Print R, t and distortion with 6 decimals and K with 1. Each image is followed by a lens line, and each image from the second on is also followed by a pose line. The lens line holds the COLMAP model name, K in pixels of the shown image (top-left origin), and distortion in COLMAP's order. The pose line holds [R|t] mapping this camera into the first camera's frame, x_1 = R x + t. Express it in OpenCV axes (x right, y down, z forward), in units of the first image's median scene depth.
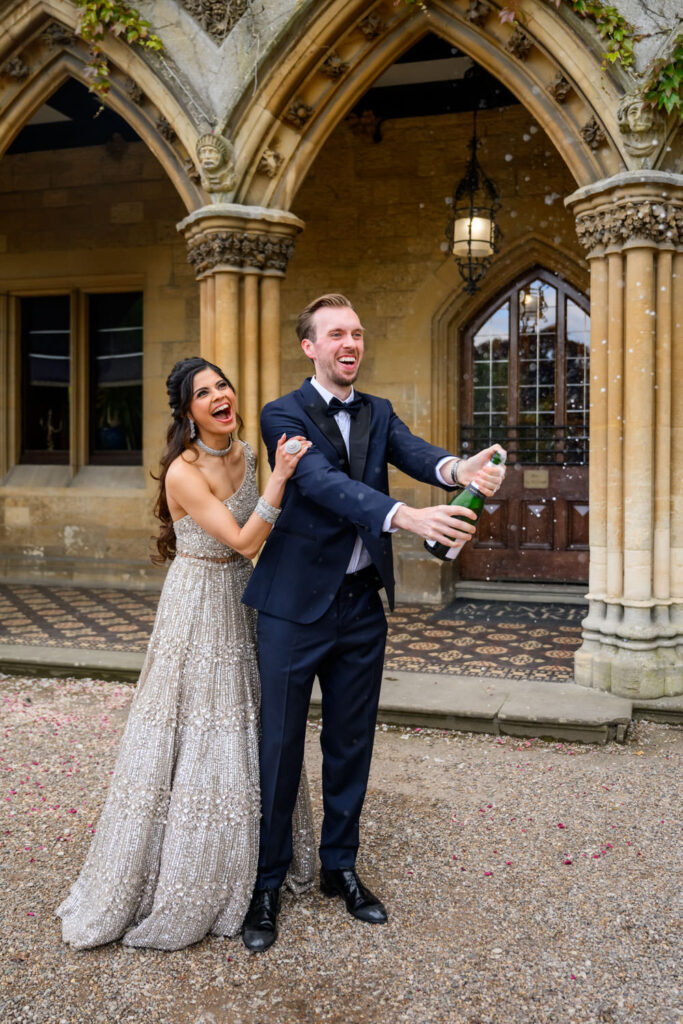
lens RADIAL K [[981.6, 0, 362.2], [0, 981.6, 477.1], [0, 0, 1]] dist [-0.001230, -0.008781]
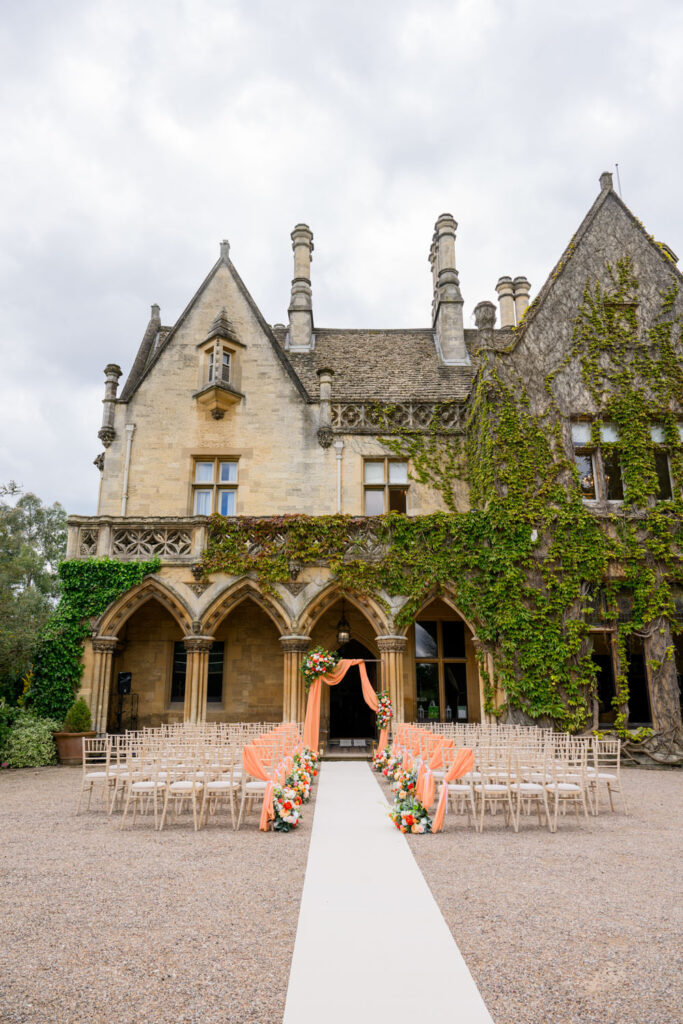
lens RADIAL K [[701.5, 0, 340.5], [0, 701.5, 522.6], [0, 0, 1]] dist [-0.001200, -0.000083]
pose [[0.960410, 0.066165, 0.270619, -0.796487], [0.007795, 0.964625, -0.263511, 0.043215], [-0.278481, 0.255188, 0.925920, -1.930068]]
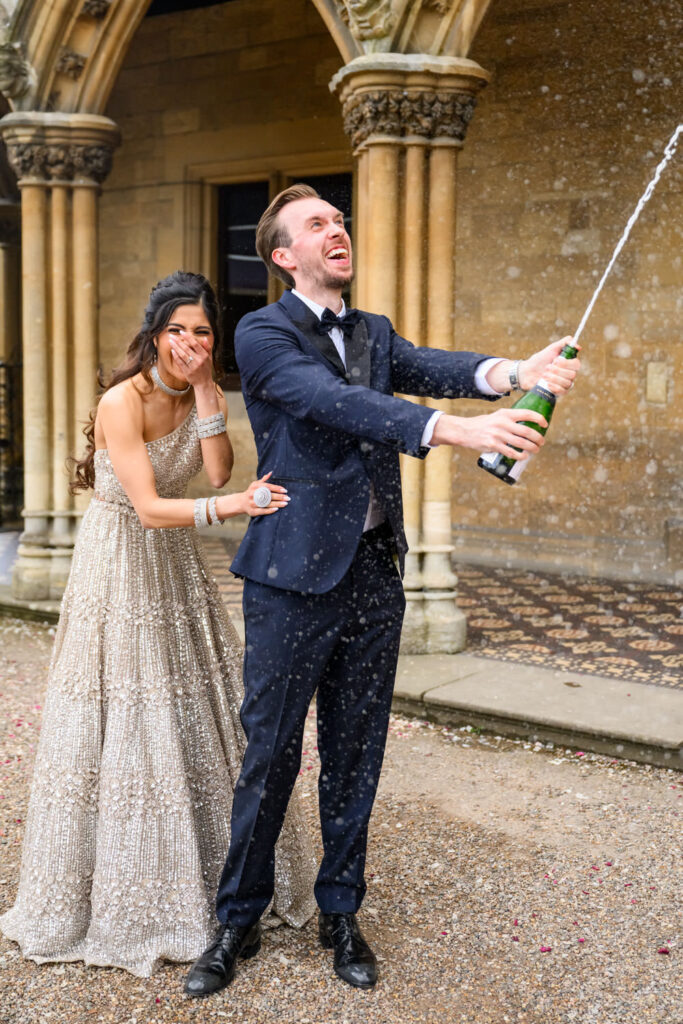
lens RADIAL K [[1278.2, 0, 341.4], [0, 1278.2, 483.8], [0, 0, 1]] dist [-0.006364, 0.006120]
pose [[0.947953, 0.034545, -0.316531, 0.160404], [-0.016163, 0.998036, 0.060516, -0.003185], [0.318000, -0.052250, 0.946650, 0.028738]]
